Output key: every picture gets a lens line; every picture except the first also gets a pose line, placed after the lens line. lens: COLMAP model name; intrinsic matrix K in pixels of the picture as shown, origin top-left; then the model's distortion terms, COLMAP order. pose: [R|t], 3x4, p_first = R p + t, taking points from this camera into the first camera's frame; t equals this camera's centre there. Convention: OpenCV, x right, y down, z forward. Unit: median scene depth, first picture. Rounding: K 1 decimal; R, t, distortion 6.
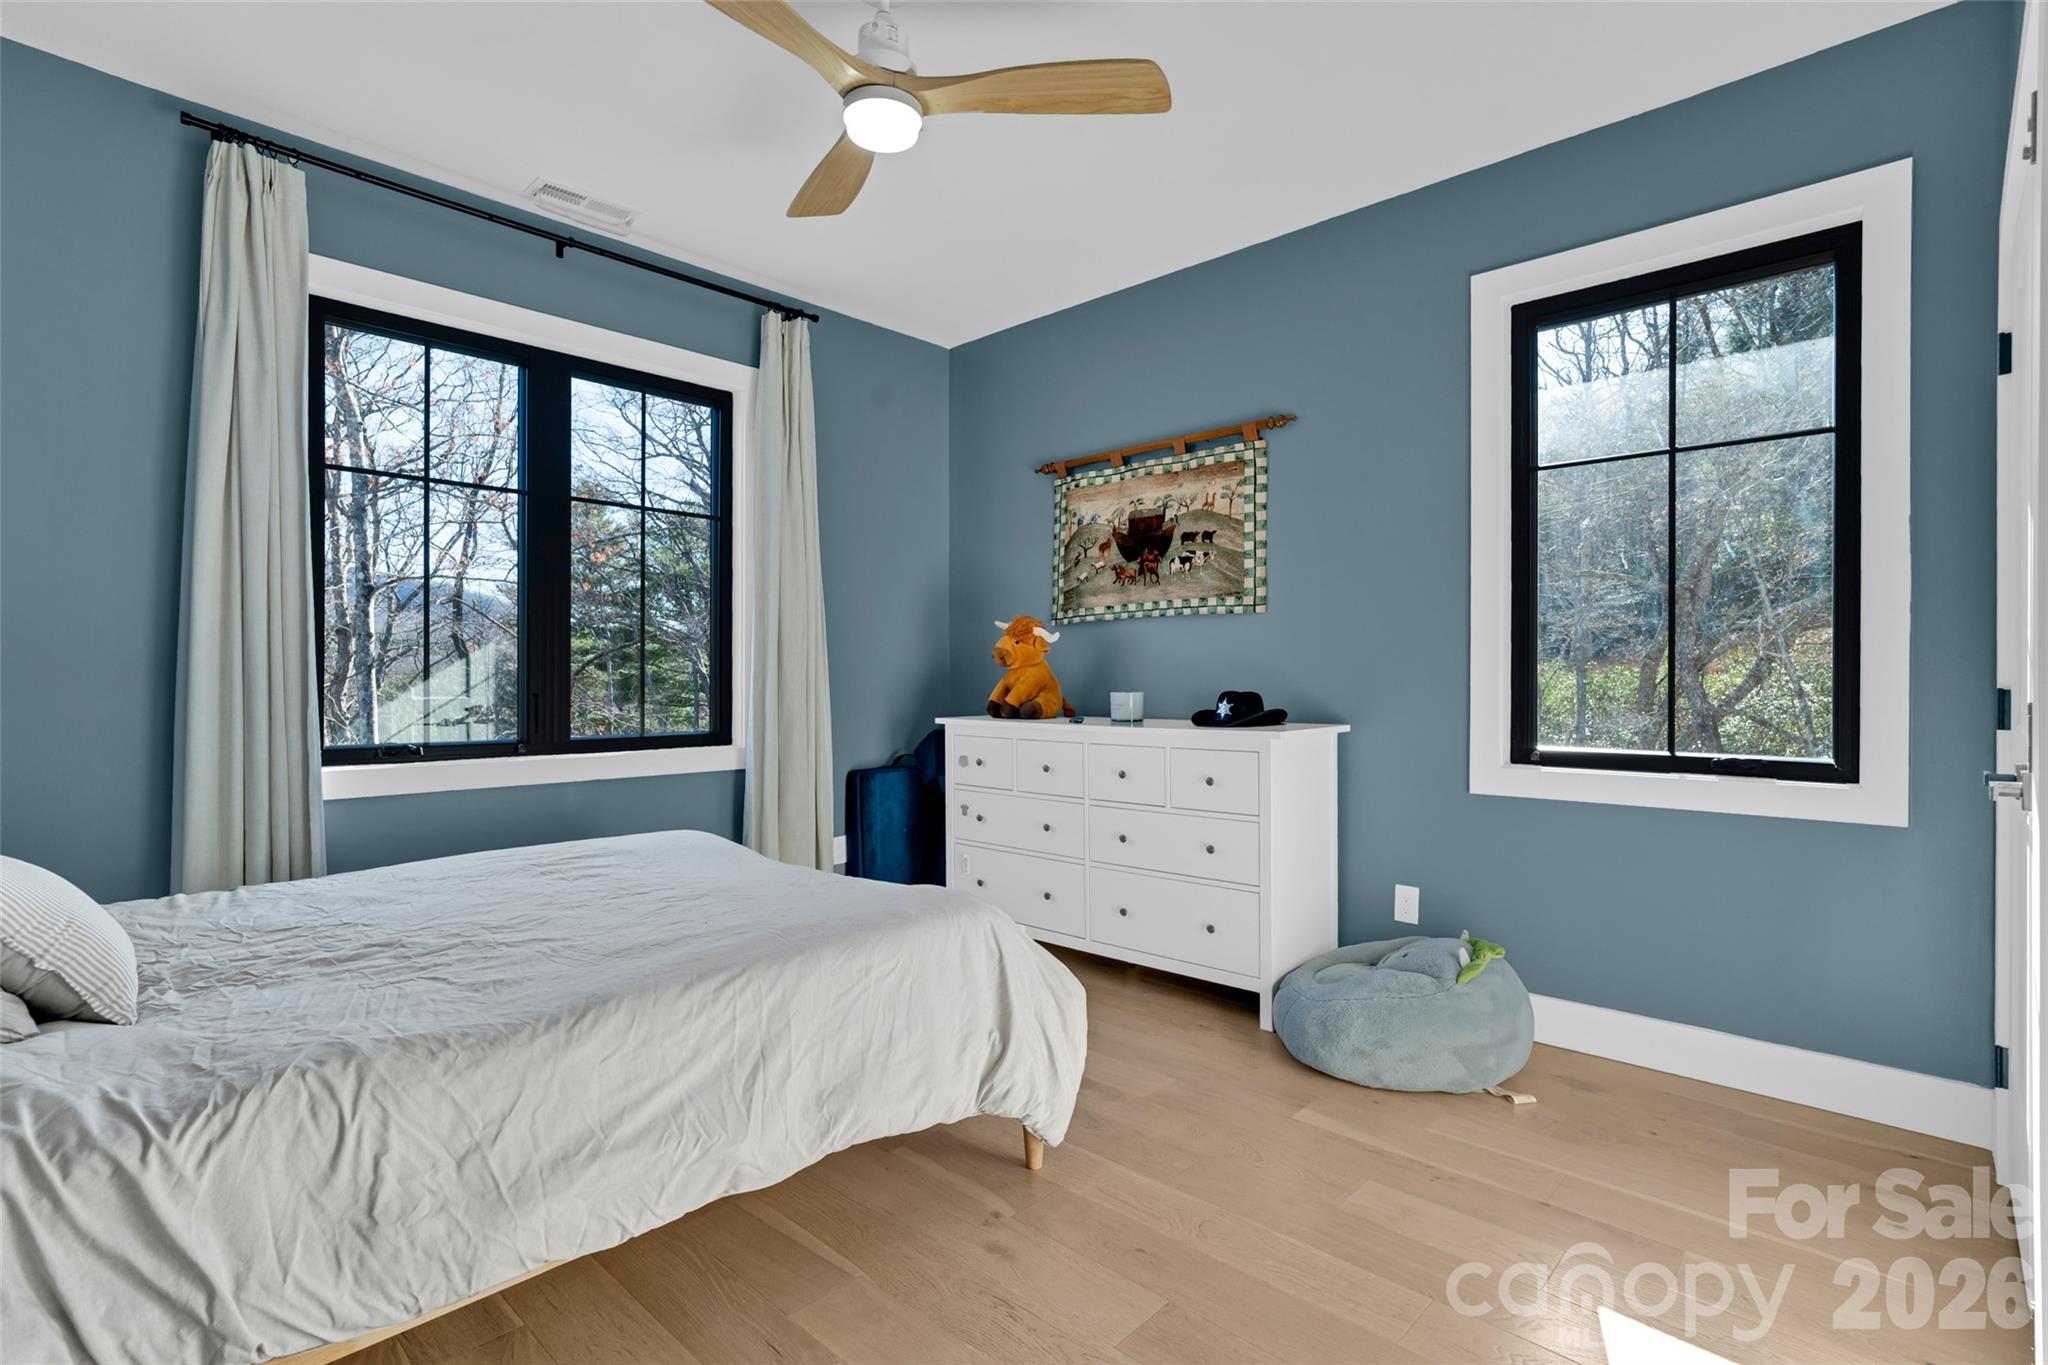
lens RADIAL K [[972.9, 0, 1025.9], [0, 972.9, 689.0], [0, 0, 1]] dist [-0.000644, 0.000483]
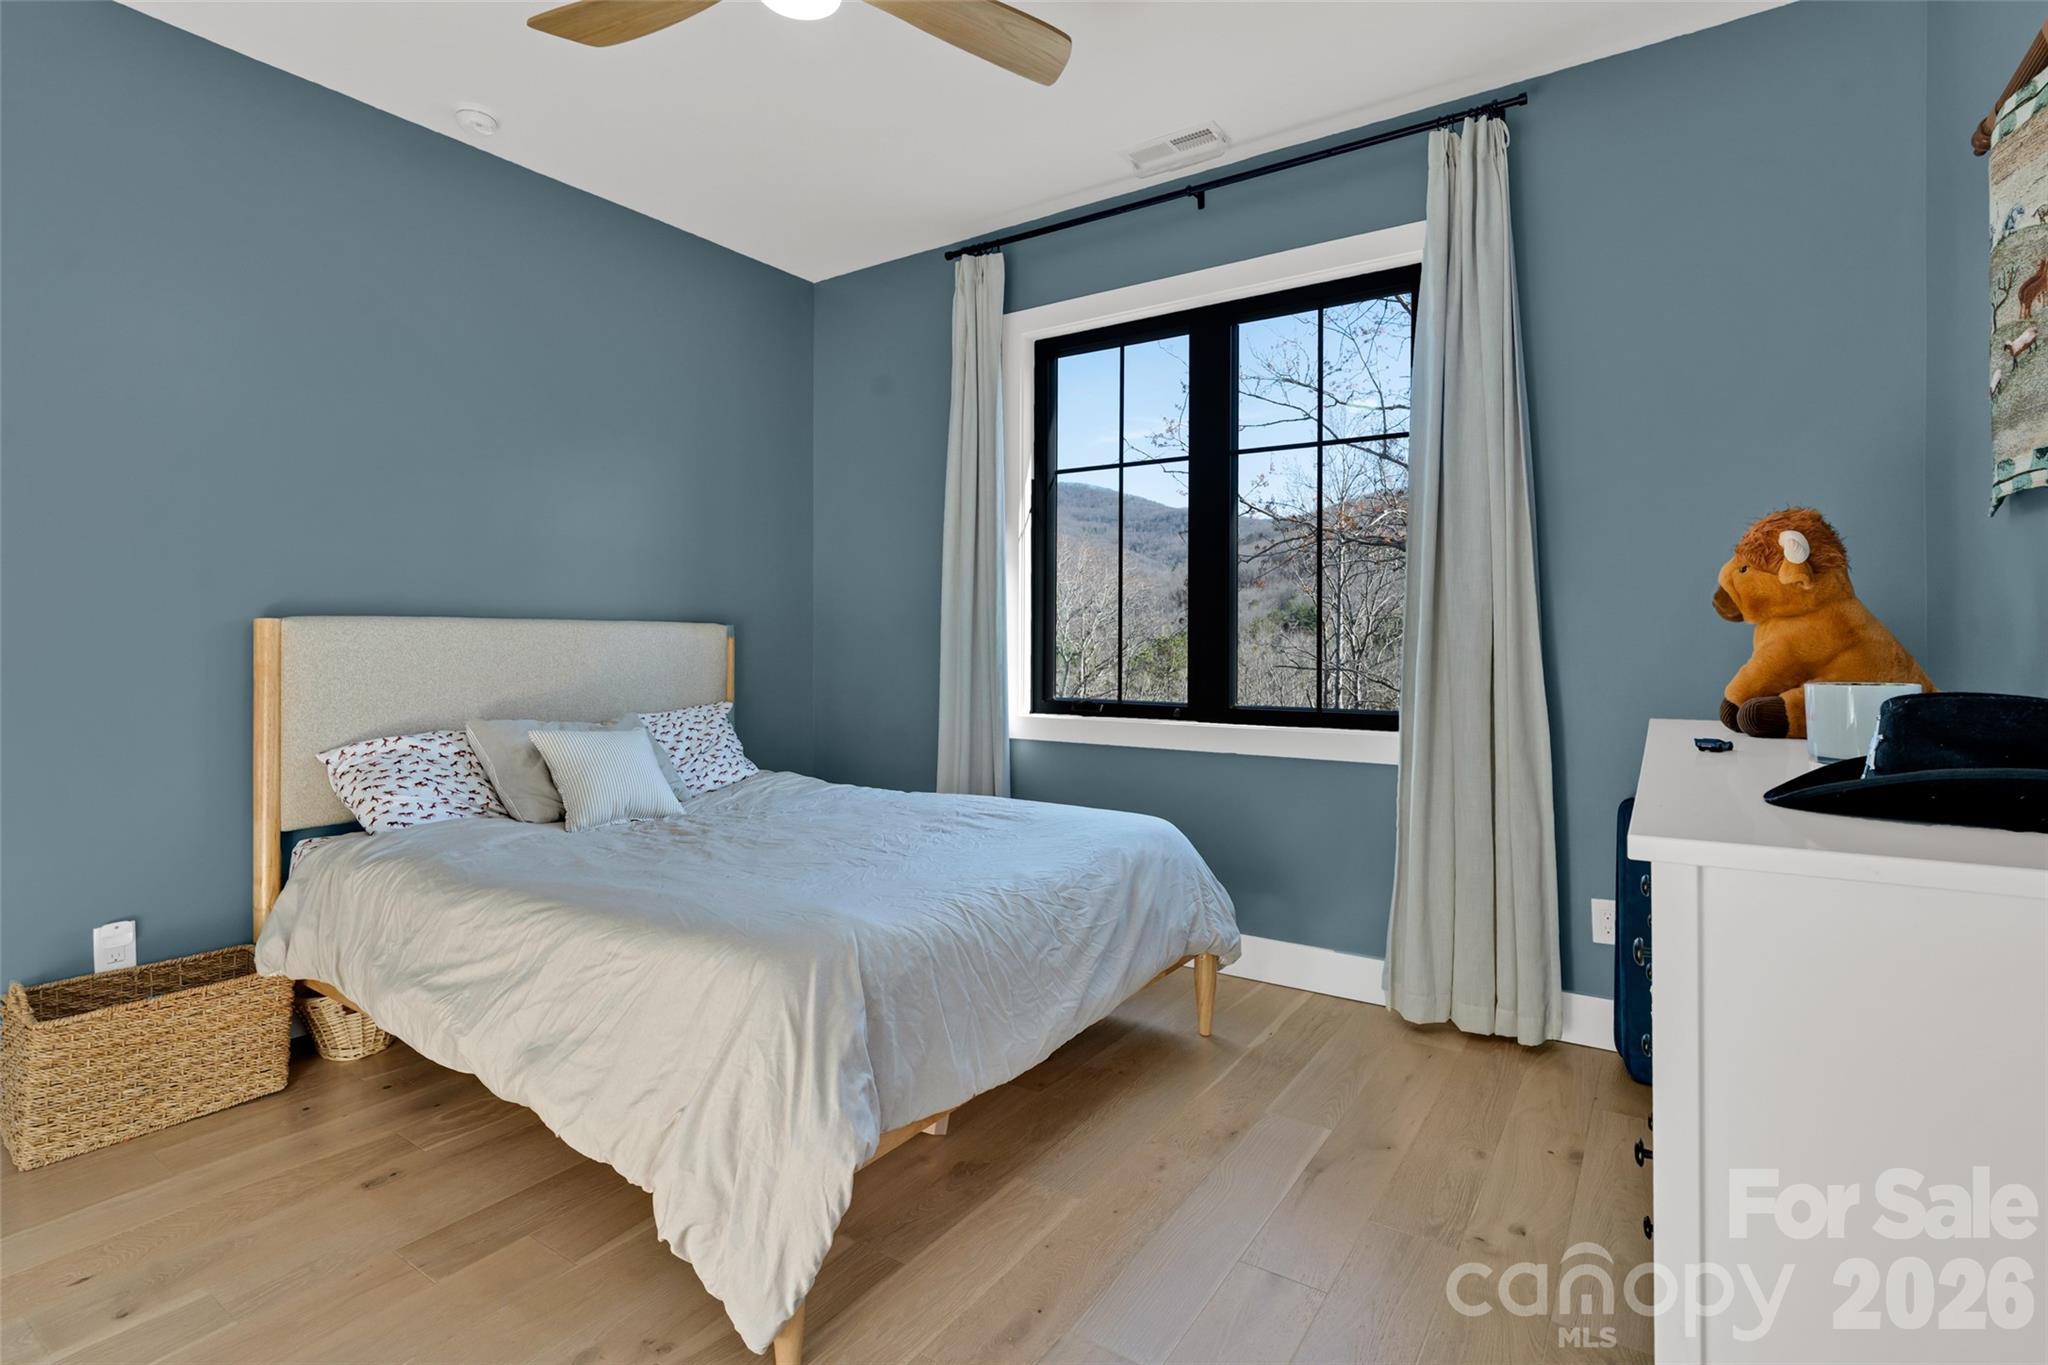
lens RADIAL K [[982.1, 0, 1027.1], [0, 982.1, 636.1], [0, 0, 1]] dist [-0.001476, -0.000025]
pose [[0.170464, -0.004447, -0.985354, 0.478304], [-0.012416, 0.999901, -0.006661, -0.009604], [0.985286, 0.013369, 0.170392, 0.702420]]
